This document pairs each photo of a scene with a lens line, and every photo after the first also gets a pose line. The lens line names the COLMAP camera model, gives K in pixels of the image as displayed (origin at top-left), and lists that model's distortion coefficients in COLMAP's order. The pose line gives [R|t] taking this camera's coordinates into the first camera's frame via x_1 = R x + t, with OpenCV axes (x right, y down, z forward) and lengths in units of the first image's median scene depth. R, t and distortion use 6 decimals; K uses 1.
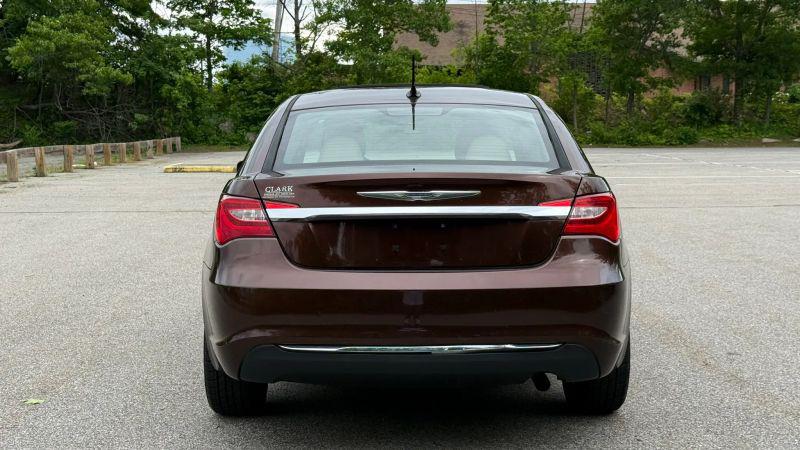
lens RADIAL K [[1157.5, 0, 400.0], [0, 1157.5, 225.0], [0, 0, 1]] dist [0.180653, -0.165228]
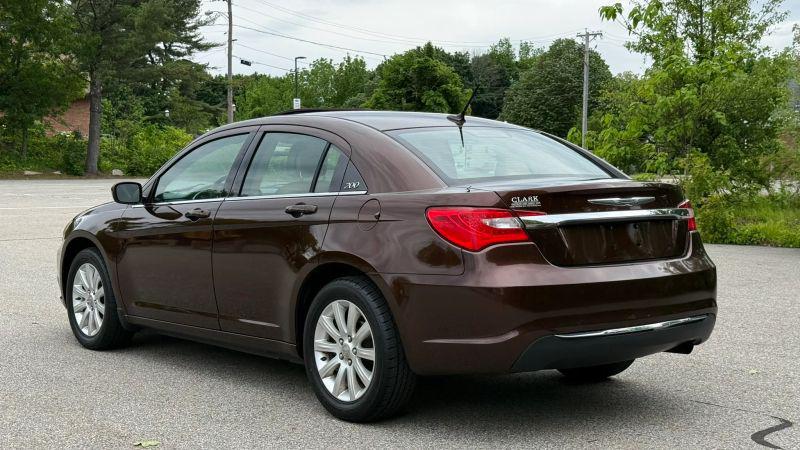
lens RADIAL K [[1157.5, 0, 400.0], [0, 1157.5, 225.0], [0, 0, 1]] dist [0.180653, -0.165228]
pose [[0.776139, -0.033432, 0.629675, -0.748776], [0.051708, 0.998605, -0.010715, -0.000051], [-0.628438, 0.040876, 0.776785, 0.165634]]
